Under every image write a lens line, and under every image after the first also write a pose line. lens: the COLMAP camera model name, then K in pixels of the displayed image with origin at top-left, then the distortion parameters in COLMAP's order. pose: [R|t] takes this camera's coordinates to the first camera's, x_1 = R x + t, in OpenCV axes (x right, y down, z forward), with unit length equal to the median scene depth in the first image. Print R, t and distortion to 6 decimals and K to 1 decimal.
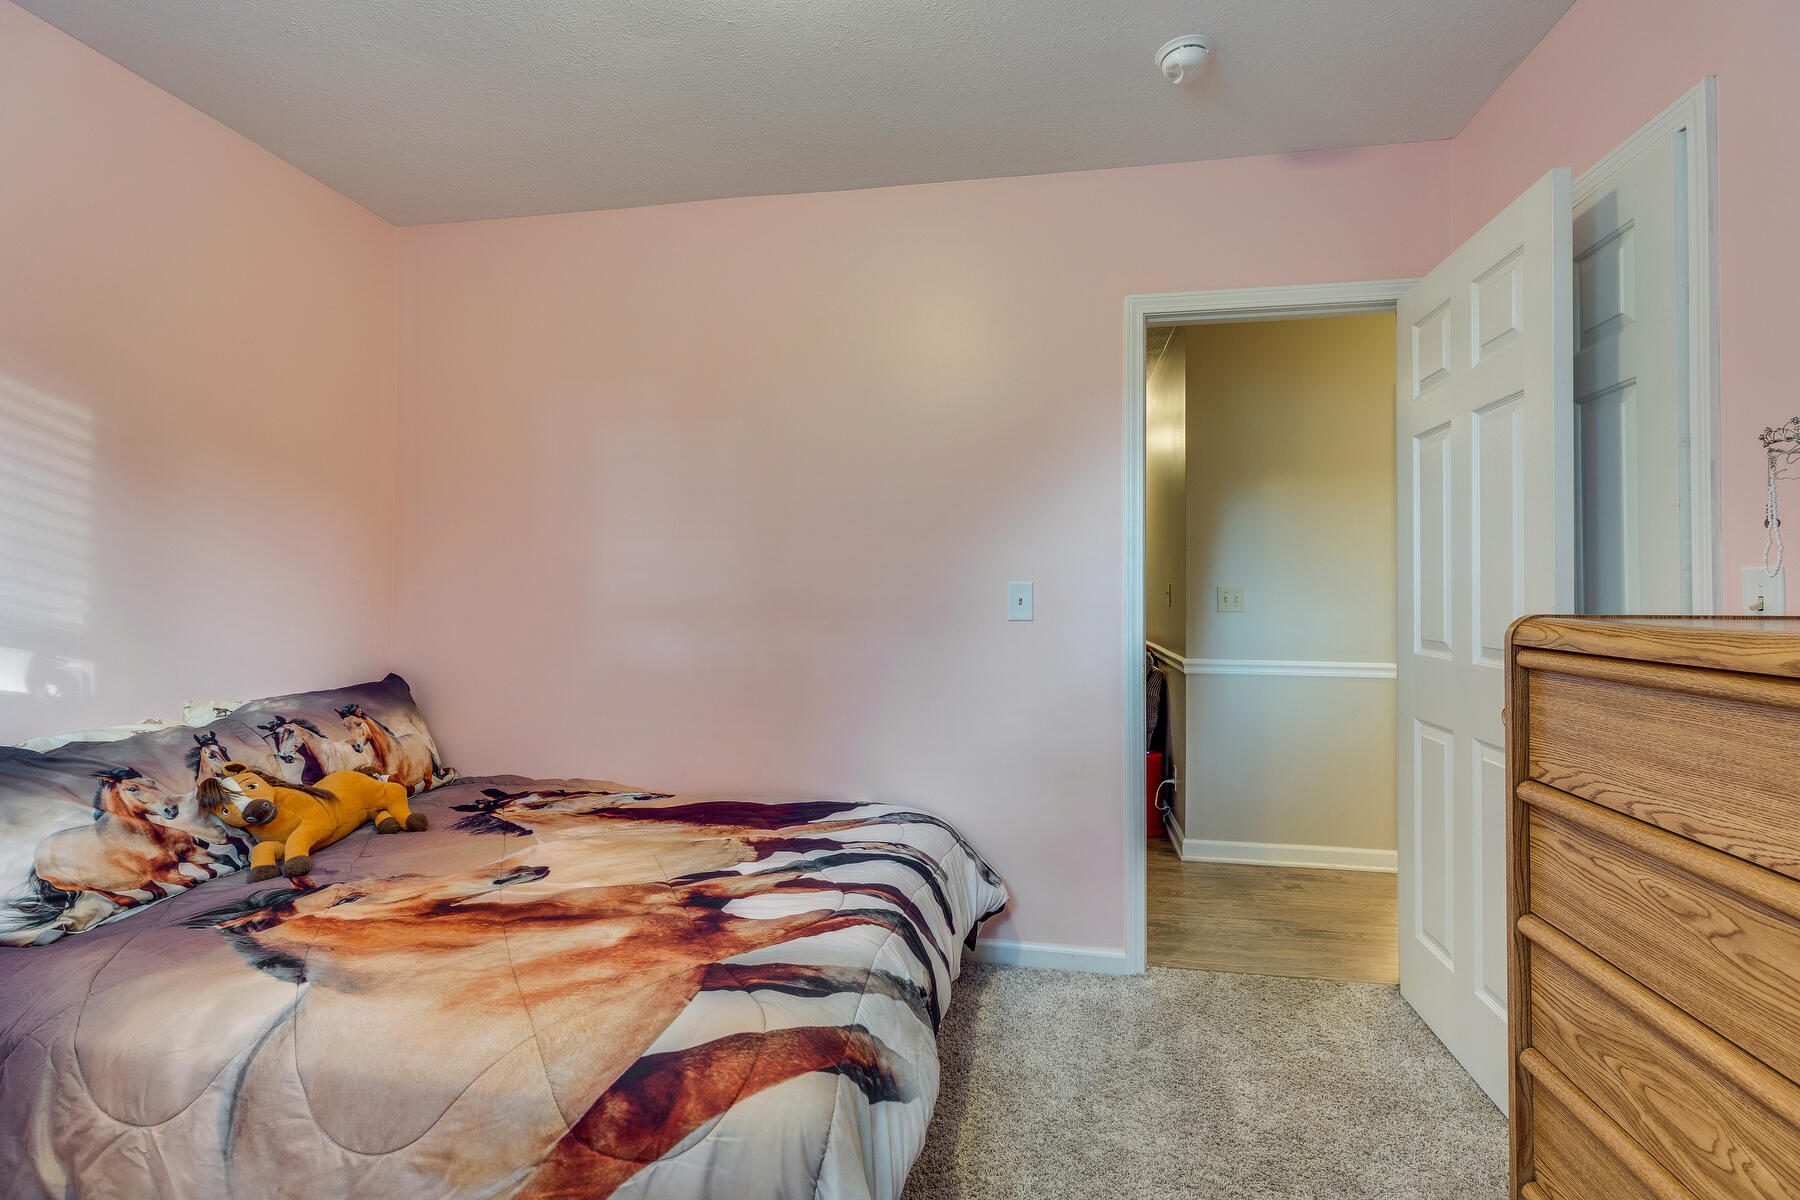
lens RADIAL K [[806.0, 0, 909.9], [0, 806.0, 592.6], [0, 0, 1]] dist [0.002807, 0.000515]
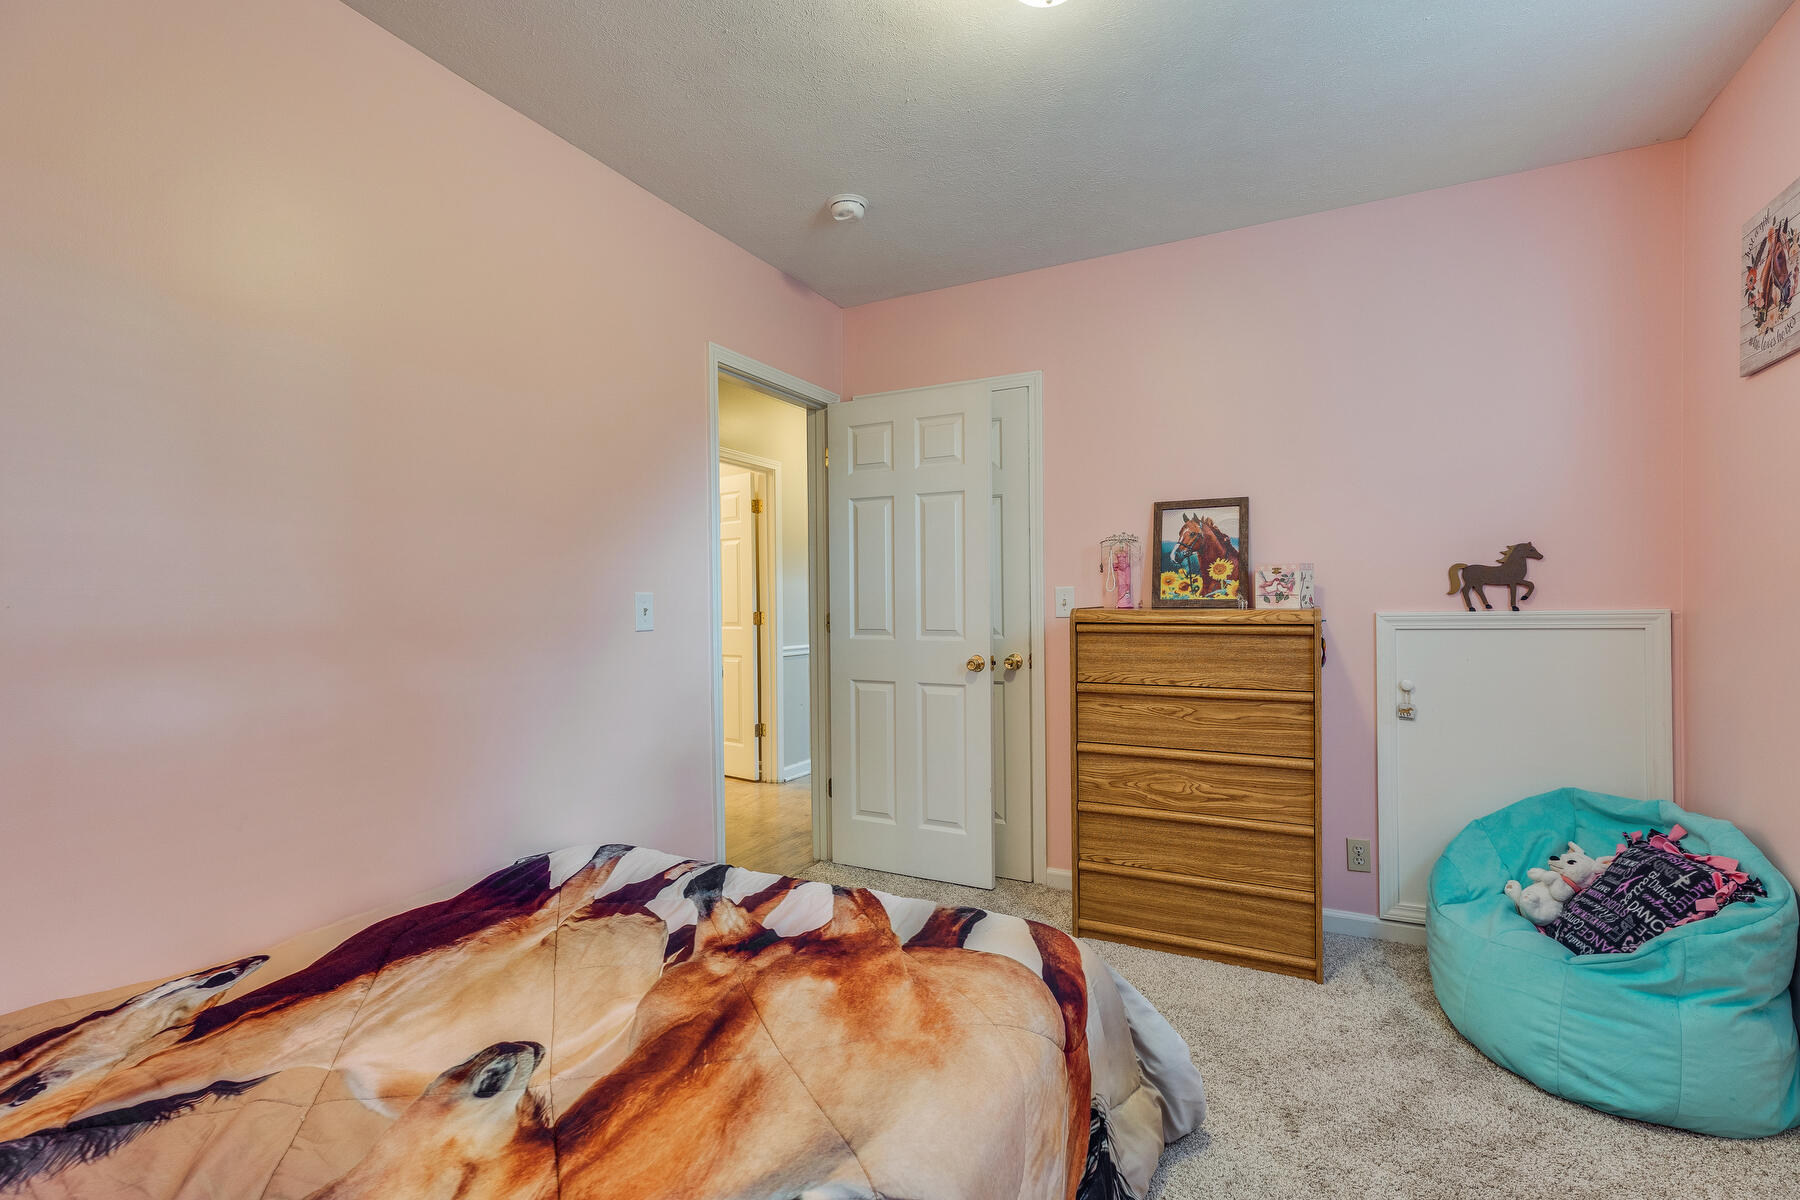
lens RADIAL K [[804.9, 0, 900.0], [0, 804.9, 600.0], [0, 0, 1]] dist [0.003540, 0.000043]
pose [[0.304160, -0.011038, 0.952557, -1.088424], [0.008229, 0.999926, 0.008959, -0.014142], [-0.952585, 0.005114, 0.304229, 0.574343]]
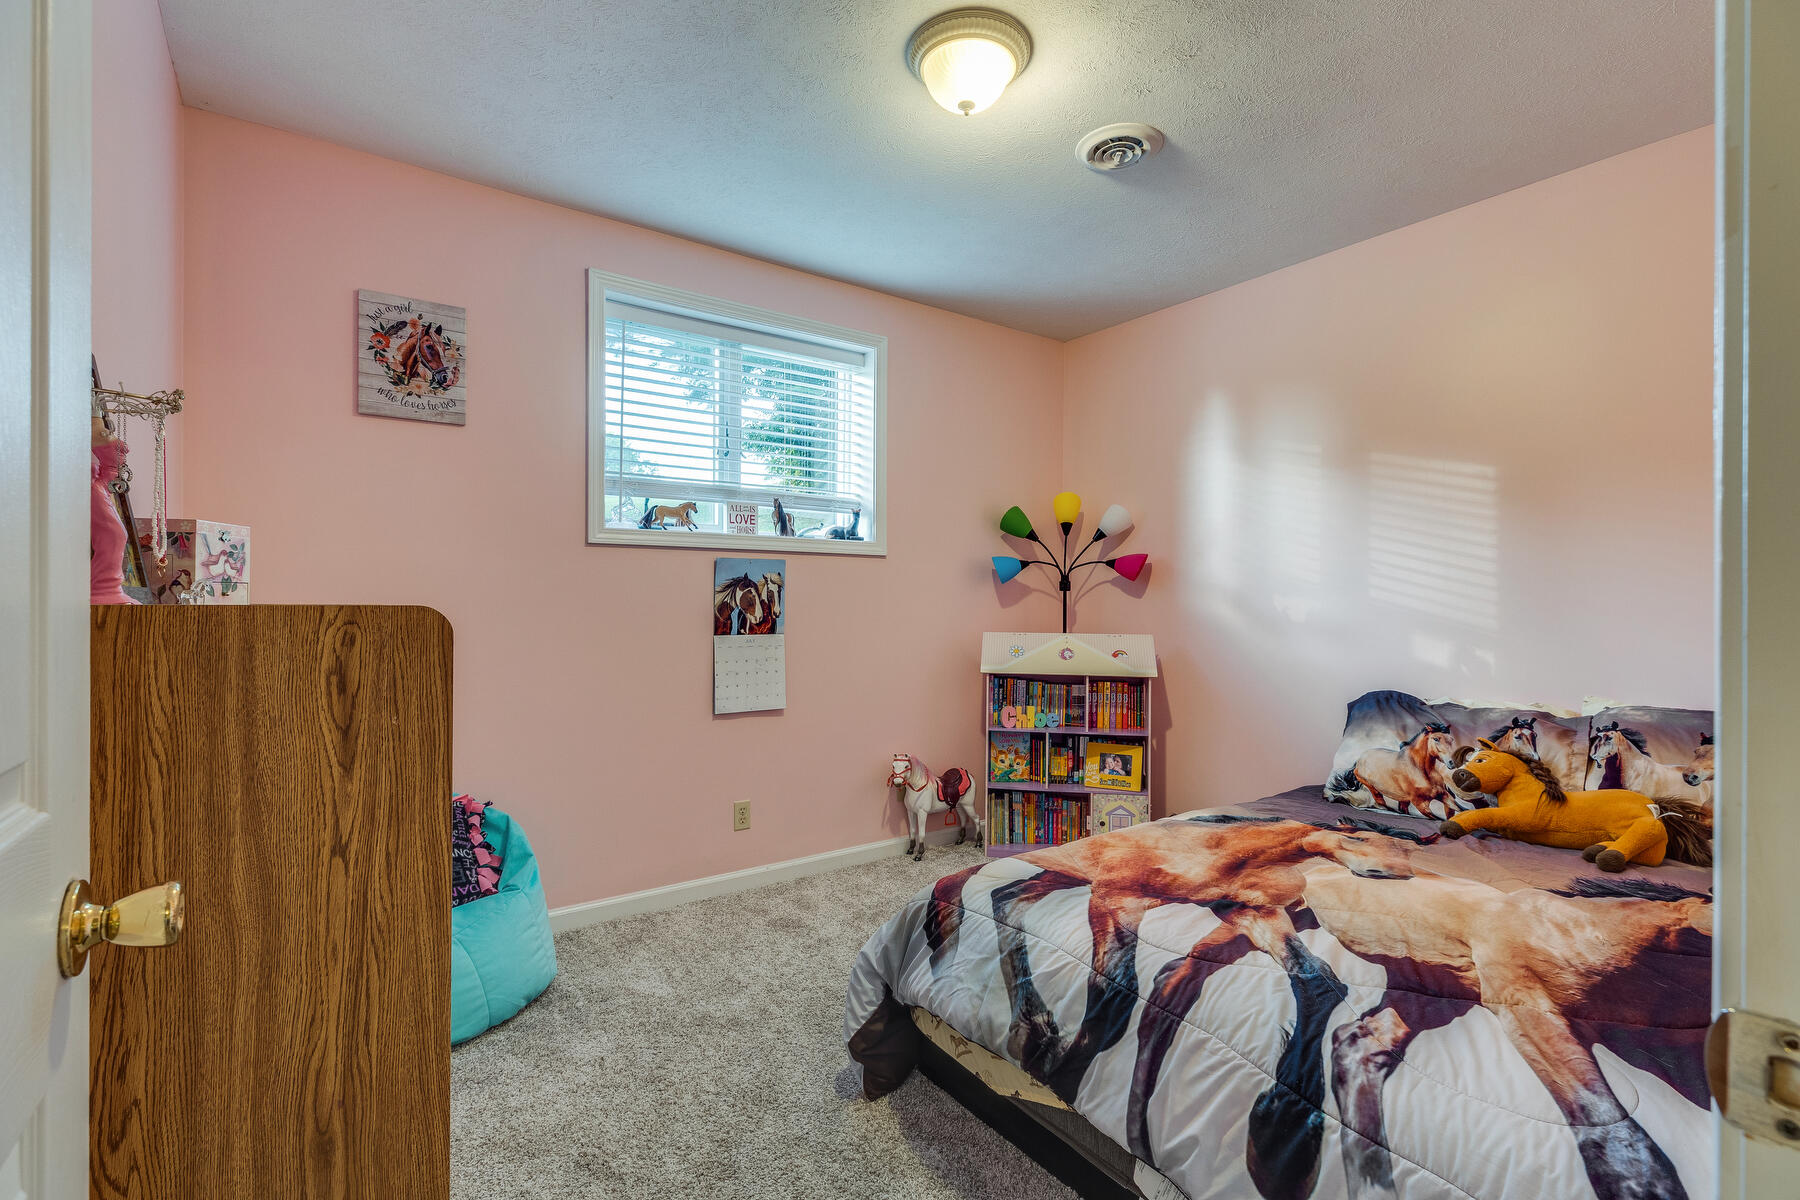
lens RADIAL K [[804.9, 0, 900.0], [0, 804.9, 600.0], [0, 0, 1]] dist [0.003540, 0.000043]
pose [[-0.708632, -0.008990, -0.705521, 0.746015], [-0.005583, 0.999959, -0.007134, 0.017345], [0.705556, -0.001117, -0.708653, 1.446671]]
